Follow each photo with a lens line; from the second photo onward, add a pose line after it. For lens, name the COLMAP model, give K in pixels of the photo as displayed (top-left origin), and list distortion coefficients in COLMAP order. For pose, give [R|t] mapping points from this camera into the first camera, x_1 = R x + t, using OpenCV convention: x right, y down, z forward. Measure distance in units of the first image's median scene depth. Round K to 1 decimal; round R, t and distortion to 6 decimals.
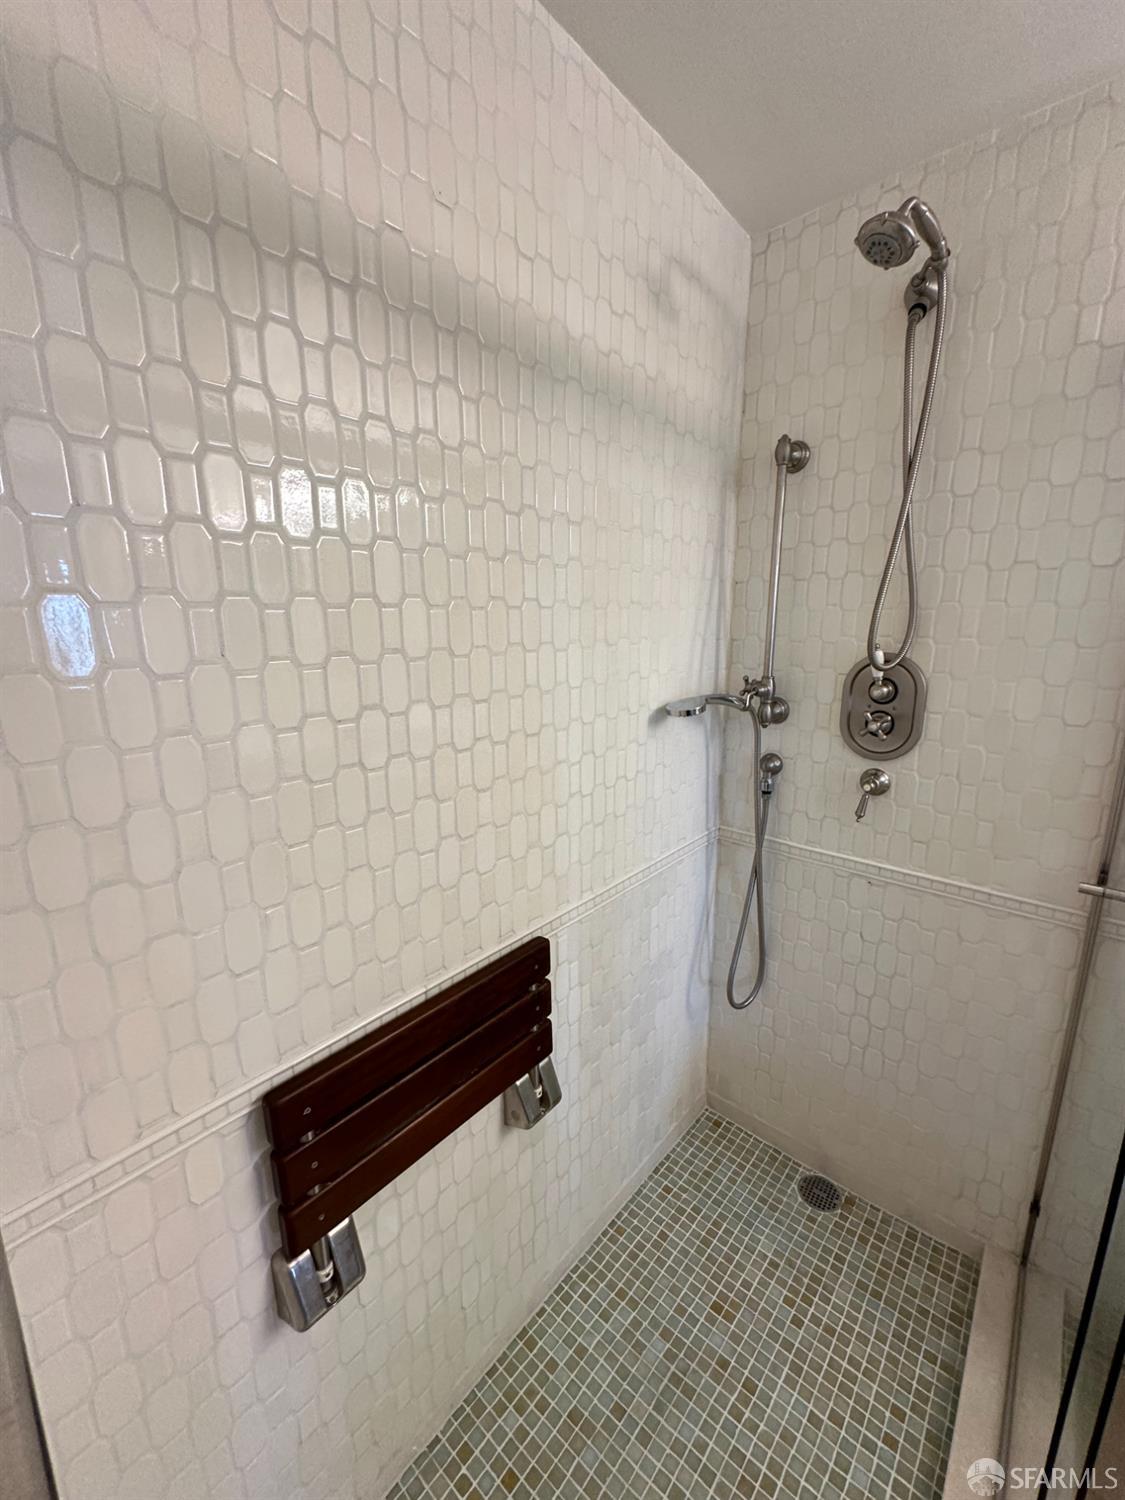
lens RADIAL K [[592.2, 0, 562.5], [0, 592.2, 750.0], [0, 0, 1]] dist [-0.009384, 0.000429]
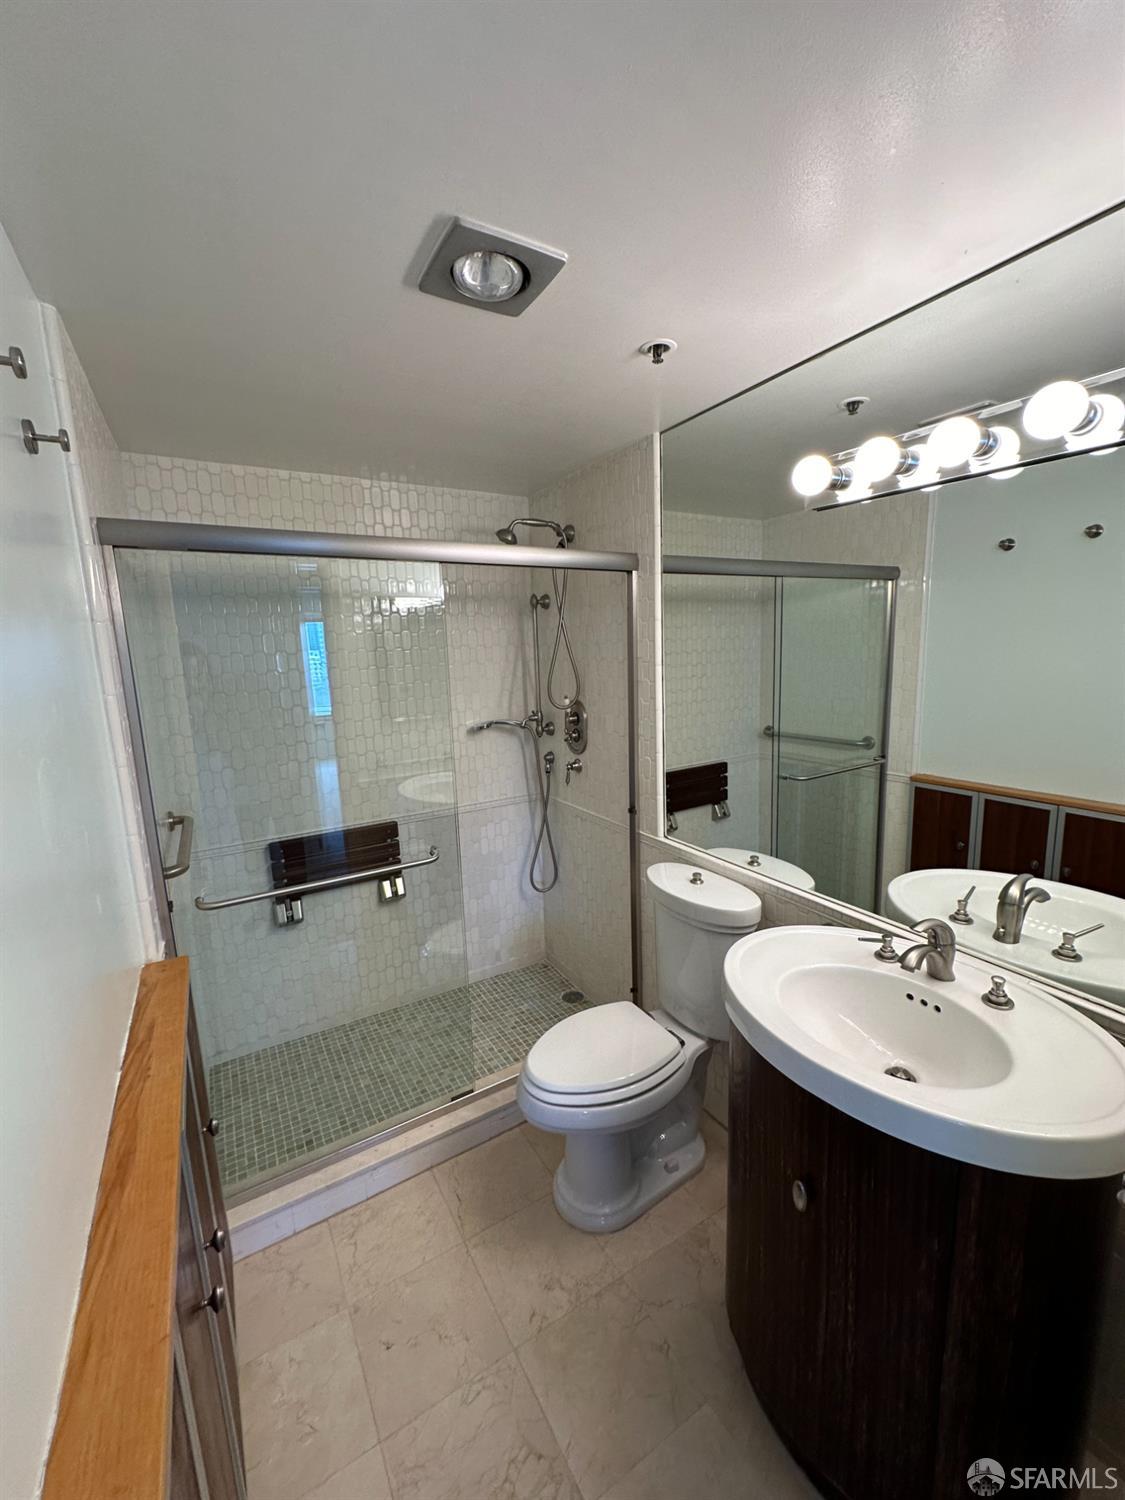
lens RADIAL K [[592.2, 0, 562.5], [0, 592.2, 750.0], [0, 0, 1]] dist [-0.009384, 0.000429]
pose [[0.953402, 0.021527, -0.300933, 1.062775], [-0.034272, 0.998722, -0.037136, 0.077213], [0.299749, 0.045719, 0.952922, -0.872102]]
